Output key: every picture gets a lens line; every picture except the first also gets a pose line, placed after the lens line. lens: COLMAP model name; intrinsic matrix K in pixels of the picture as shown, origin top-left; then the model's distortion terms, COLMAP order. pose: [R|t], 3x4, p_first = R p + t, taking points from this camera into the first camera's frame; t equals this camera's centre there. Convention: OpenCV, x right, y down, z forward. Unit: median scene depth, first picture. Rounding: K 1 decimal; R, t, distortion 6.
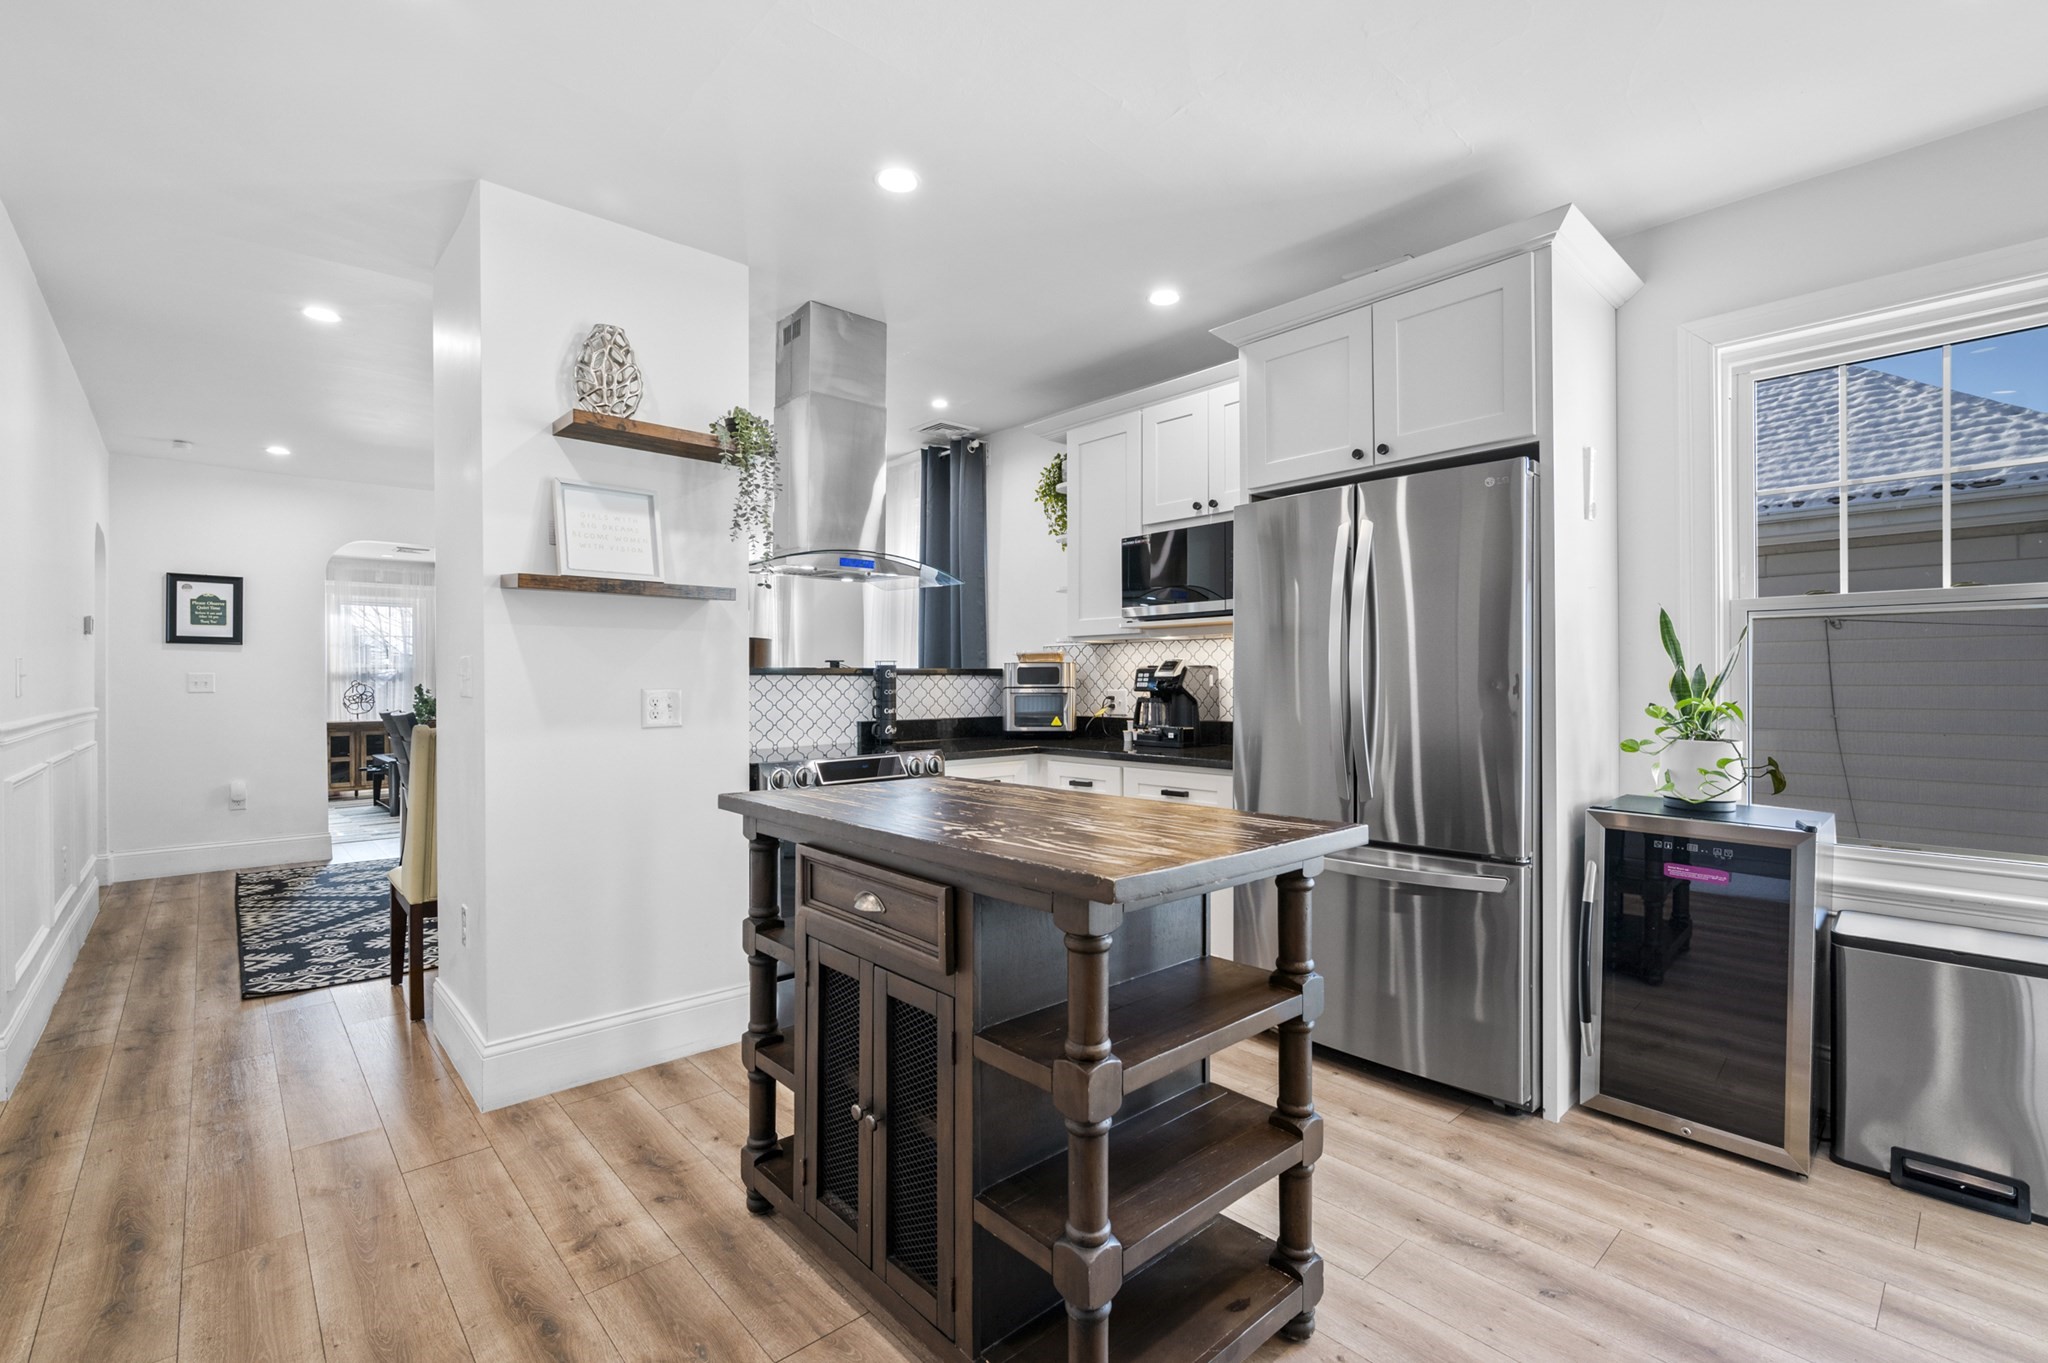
lens RADIAL K [[894.1, 0, 1029.3], [0, 894.1, 684.3], [0, 0, 1]] dist [-0.000756, -0.000006]
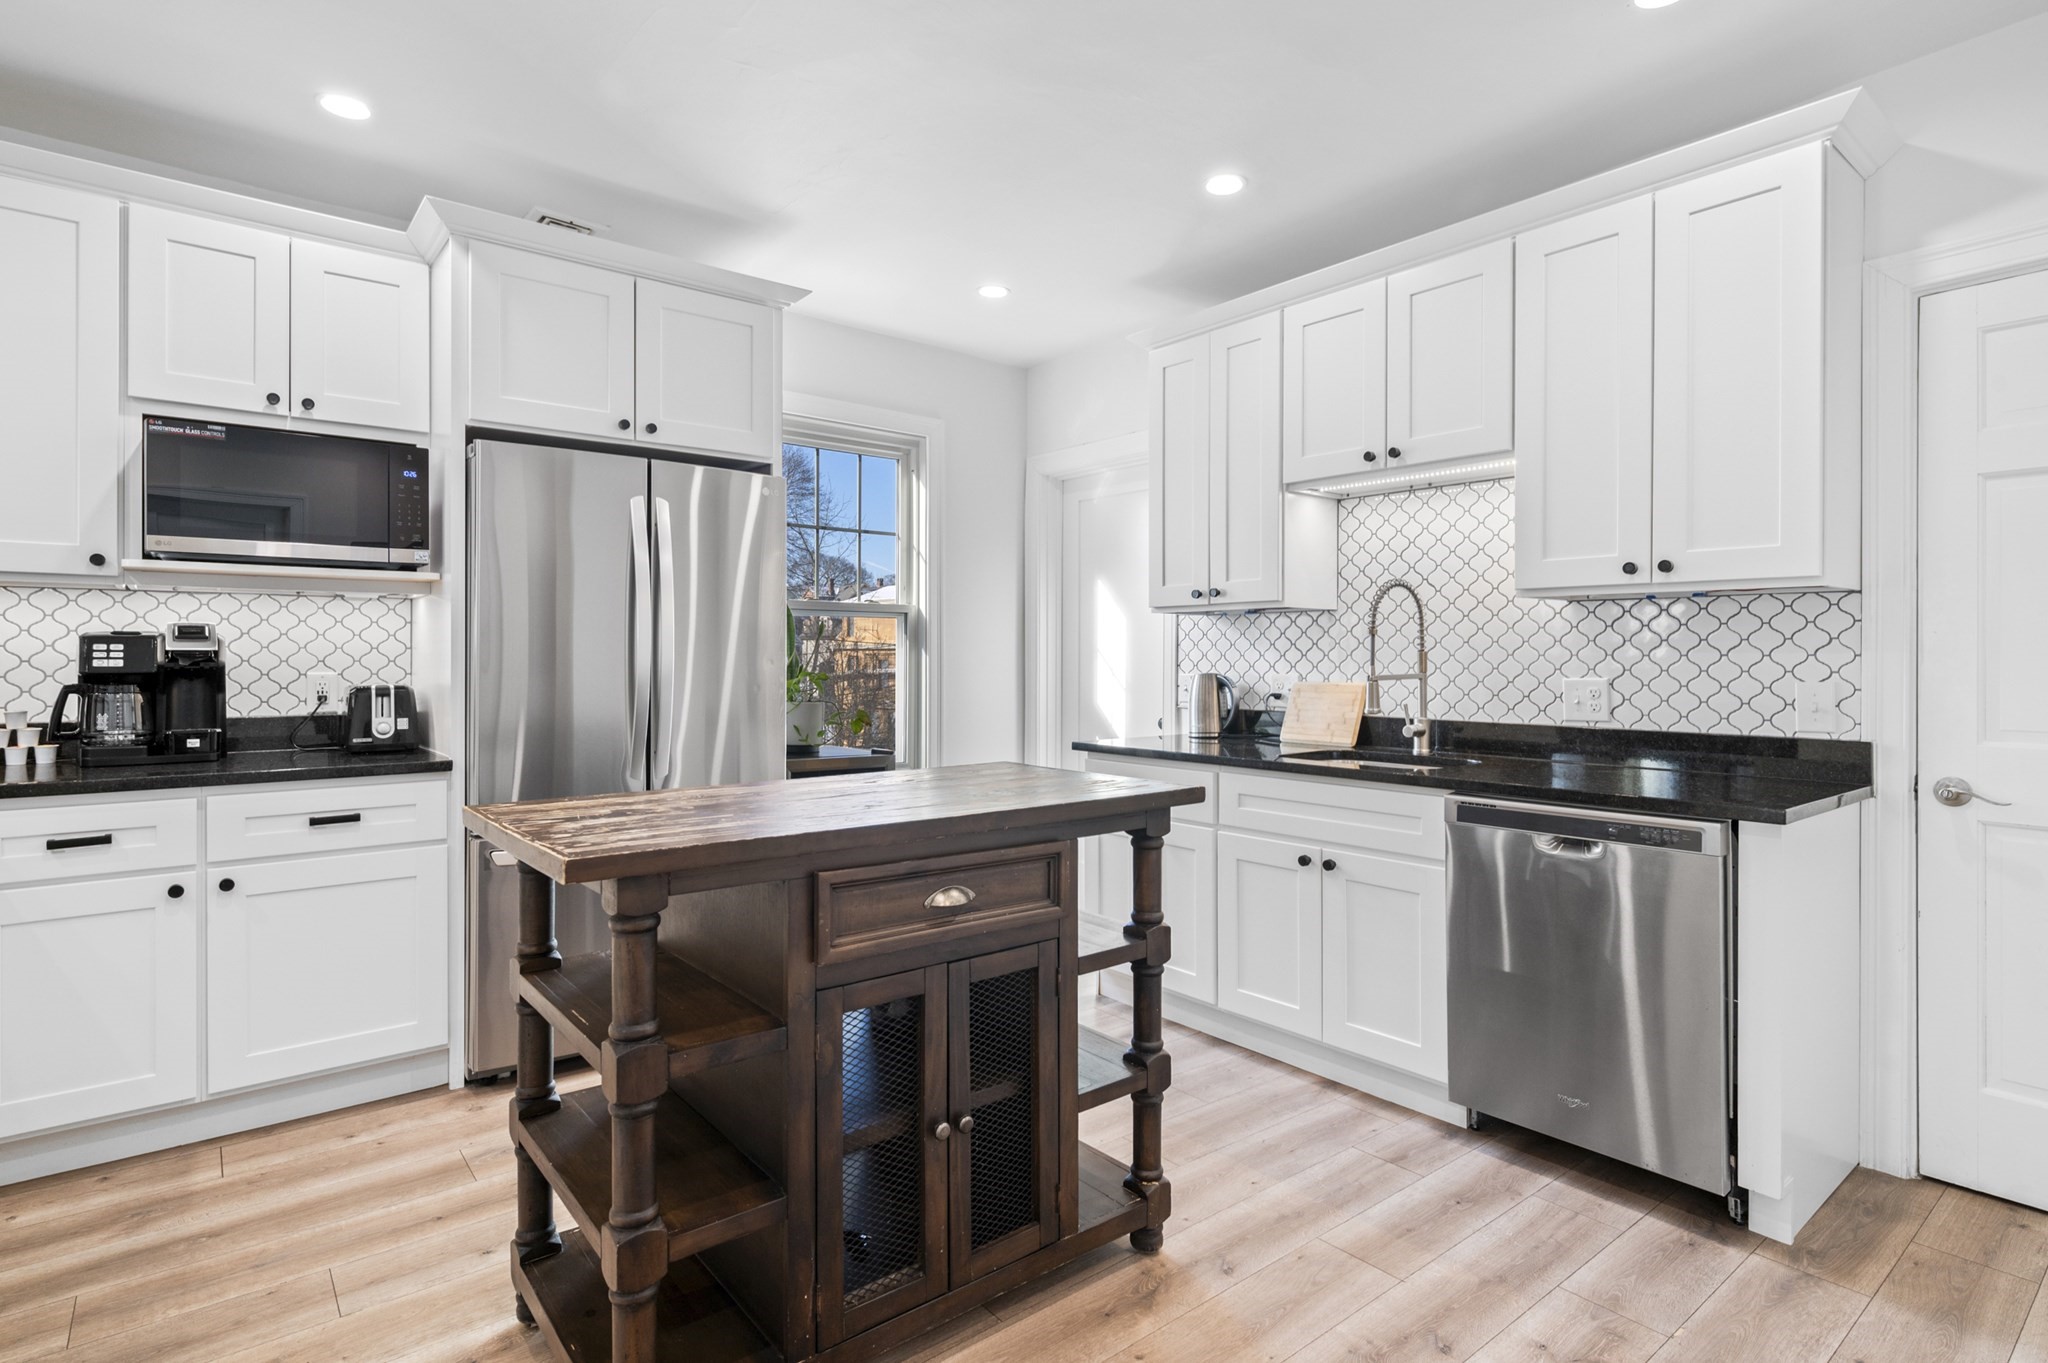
lens RADIAL K [[1047.1, 0, 1028.1], [0, 1047.1, 662.0], [0, 0, 1]] dist [0.000648, 0.000037]
pose [[0.059525, -0.003998, 0.998219, -0.643078], [-0.001664, 0.999990, 0.004104, -0.005486], [-0.998225, -0.001905, 0.059518, 0.428596]]
